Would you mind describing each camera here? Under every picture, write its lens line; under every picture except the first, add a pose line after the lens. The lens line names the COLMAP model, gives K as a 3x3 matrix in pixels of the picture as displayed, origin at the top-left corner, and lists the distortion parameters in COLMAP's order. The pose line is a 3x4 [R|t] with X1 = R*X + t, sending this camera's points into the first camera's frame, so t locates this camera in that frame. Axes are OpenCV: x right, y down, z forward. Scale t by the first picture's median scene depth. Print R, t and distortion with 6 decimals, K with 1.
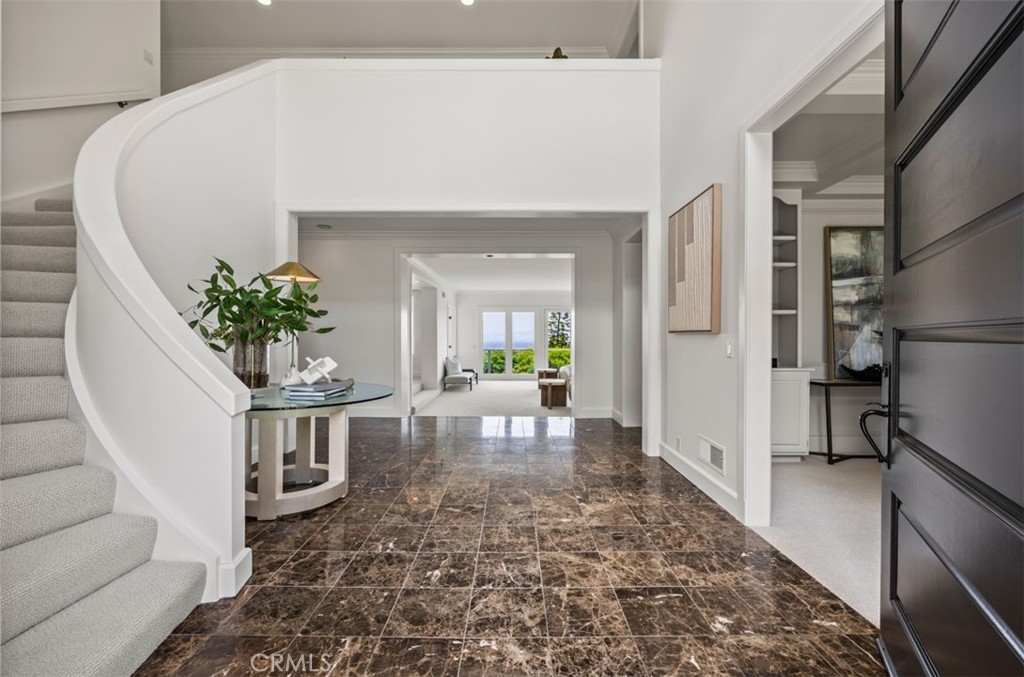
lens RADIAL K [[419.2, 0, 514.4], [0, 419.2, 340.7], [0, 0, 1]] dist [0.000058, -0.000015]
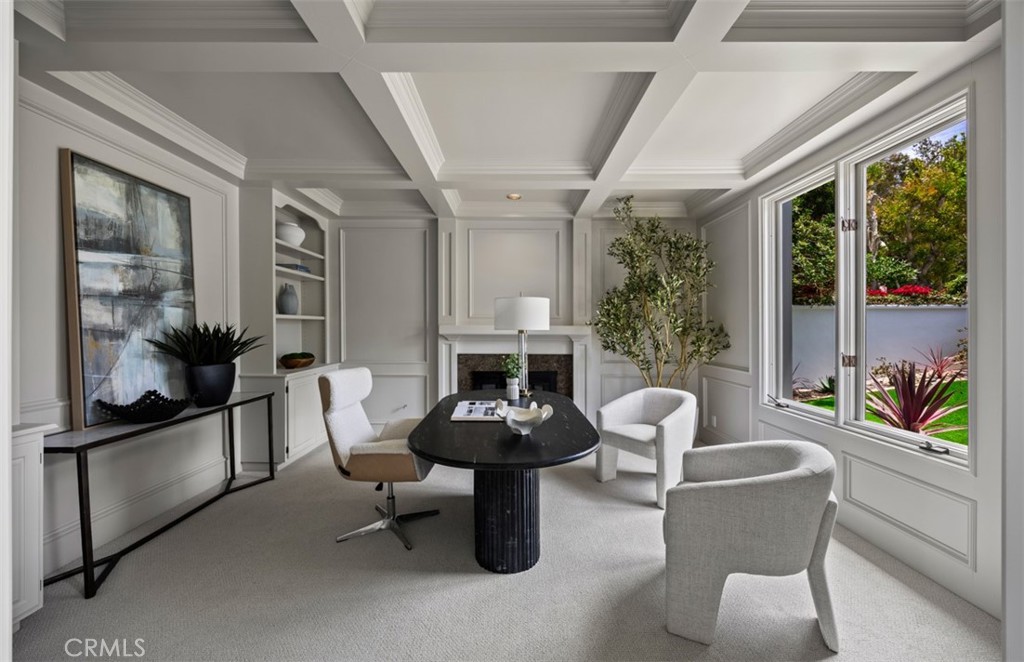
lens RADIAL K [[413.7, 0, 513.2], [0, 413.7, 331.1], [0, 0, 1]] dist [0.000535, 0.000054]
pose [[0.001745, -0.001349, 0.999998, 0.214175], [0.003412, 0.999993, 0.001343, -0.035521], [-0.999993, 0.003410, 0.001750, 0.427609]]
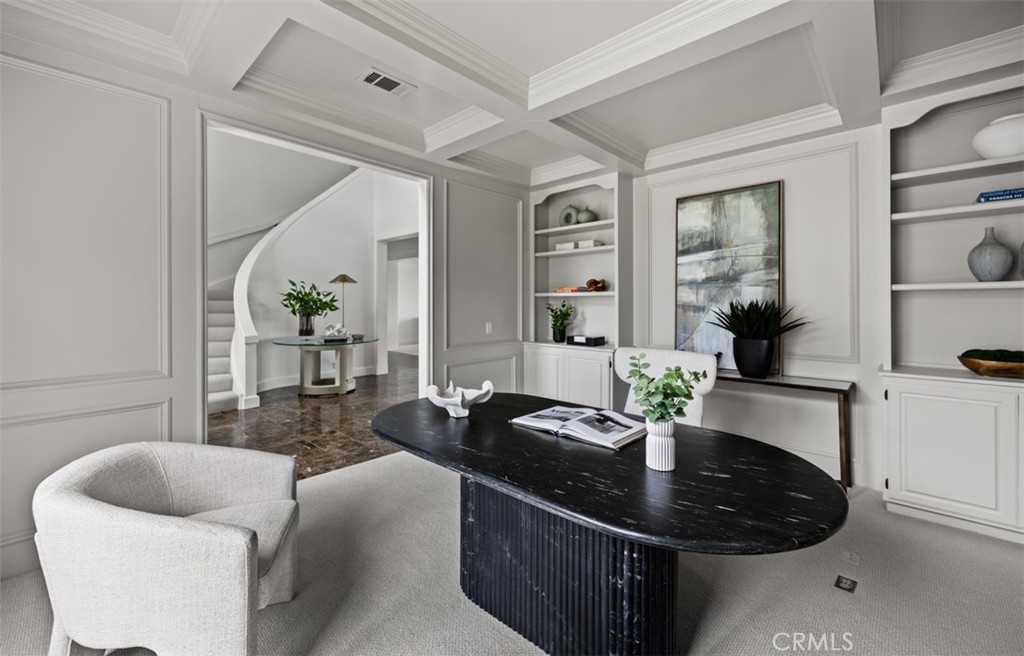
lens RADIAL K [[413.7, 0, 511.2], [0, 413.7, 303.6], [0, 0, 1]] dist [0.000535, 0.000054]
pose [[0.734296, 0.005825, -0.678804, 1.109339], [-0.004192, 0.999983, 0.004047, -0.044355], [0.678816, -0.000126, 0.734308, 0.091478]]
